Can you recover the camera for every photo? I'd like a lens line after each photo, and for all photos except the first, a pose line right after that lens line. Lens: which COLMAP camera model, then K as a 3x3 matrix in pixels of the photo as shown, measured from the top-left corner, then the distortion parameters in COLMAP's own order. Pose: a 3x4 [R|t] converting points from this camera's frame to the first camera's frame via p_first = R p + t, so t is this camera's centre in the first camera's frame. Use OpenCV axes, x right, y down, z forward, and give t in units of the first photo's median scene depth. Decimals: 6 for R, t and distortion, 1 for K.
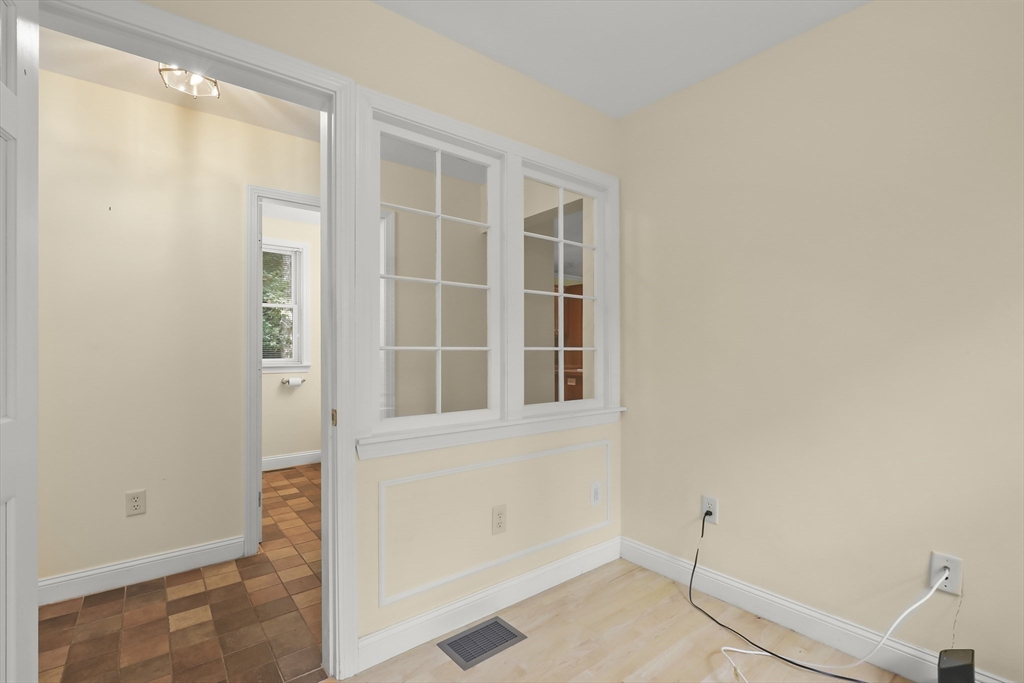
lens RADIAL K [[465.1, 0, 511.4], [0, 465.1, 343.9], [0, 0, 1]] dist [0.000232, 0.000343]
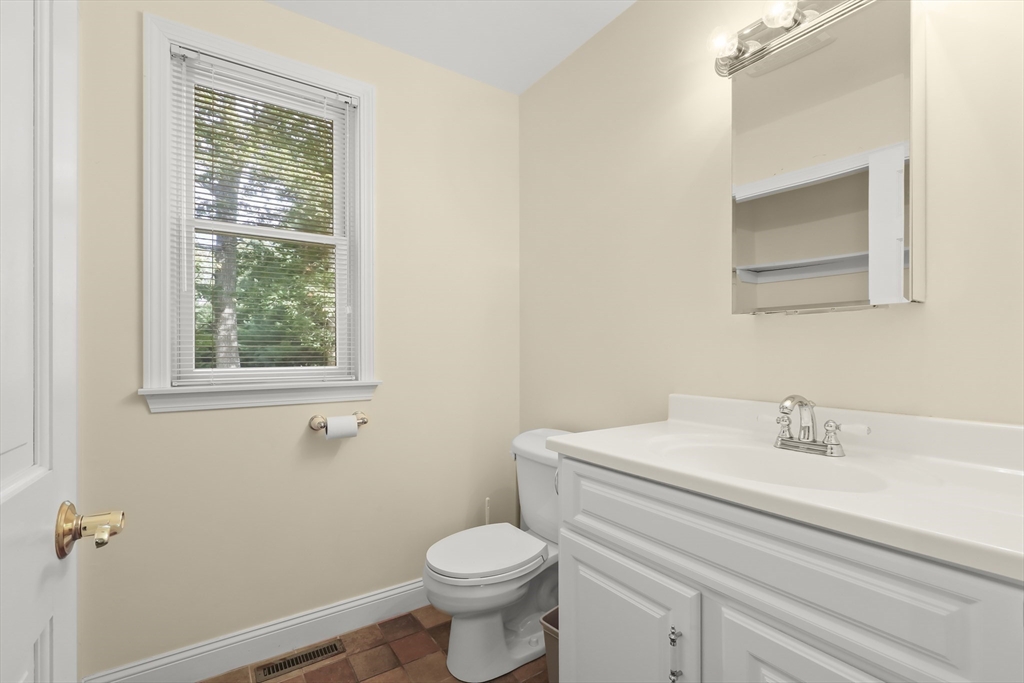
lens RADIAL K [[465.1, 0, 515.4], [0, 465.1, 347.9], [0, 0, 1]] dist [0.000232, 0.000343]
pose [[0.996587, -0.003881, -0.082456, -0.279818], [0.003675, 0.999990, -0.002652, 0.016230], [0.082466, 0.002340, 0.996591, 0.606272]]
